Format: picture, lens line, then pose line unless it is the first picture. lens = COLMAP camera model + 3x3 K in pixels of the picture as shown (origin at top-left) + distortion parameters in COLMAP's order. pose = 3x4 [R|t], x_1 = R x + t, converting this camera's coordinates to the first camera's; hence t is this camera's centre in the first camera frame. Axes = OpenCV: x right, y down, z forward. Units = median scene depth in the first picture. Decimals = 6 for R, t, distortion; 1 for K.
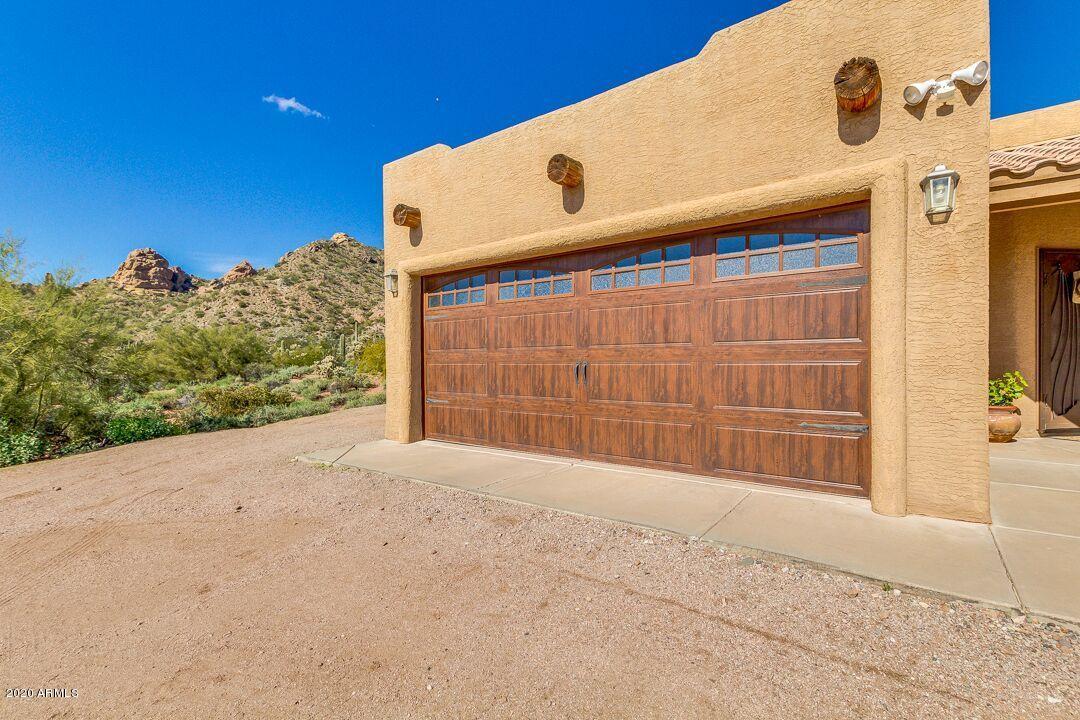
lens RADIAL K [[489.7, 0, 540.0], [0, 489.7, 360.0], [0, 0, 1]] dist [0.002639, -0.000058]
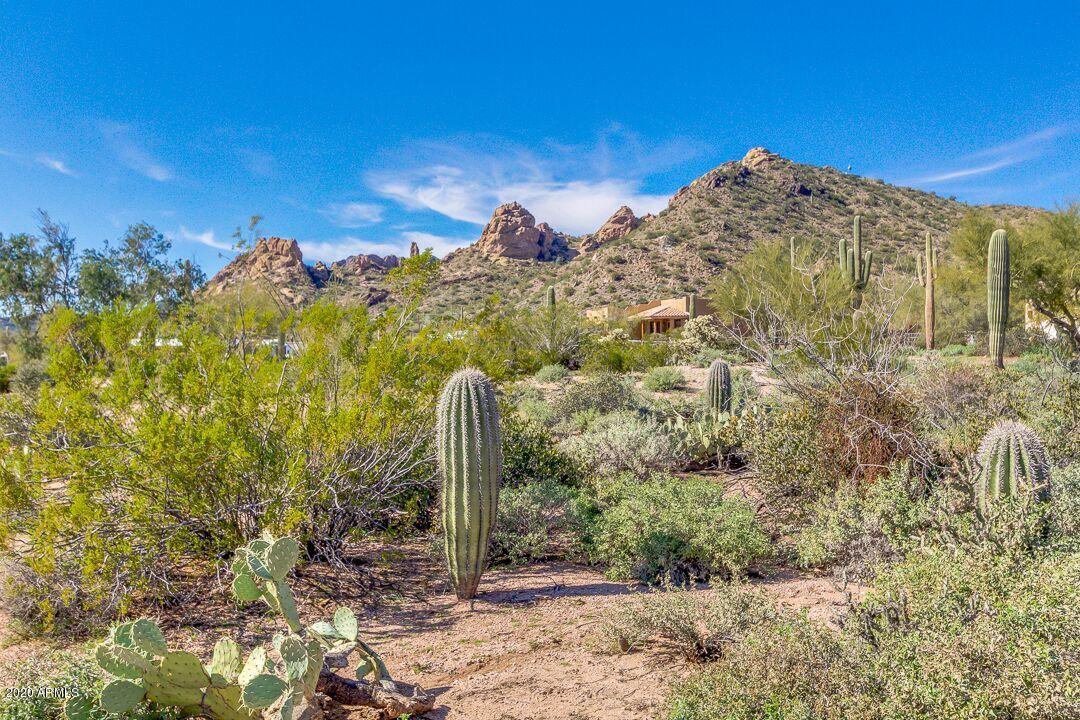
lens RADIAL K [[489.7, 0, 540.0], [0, 489.7, 360.0], [0, 0, 1]] dist [0.002639, -0.000058]
pose [[0.786541, 0.028424, -0.616883, -0.247092], [-0.010332, 0.999406, 0.032877, -0.010353], [0.617451, -0.019485, 0.786368, 0.357265]]
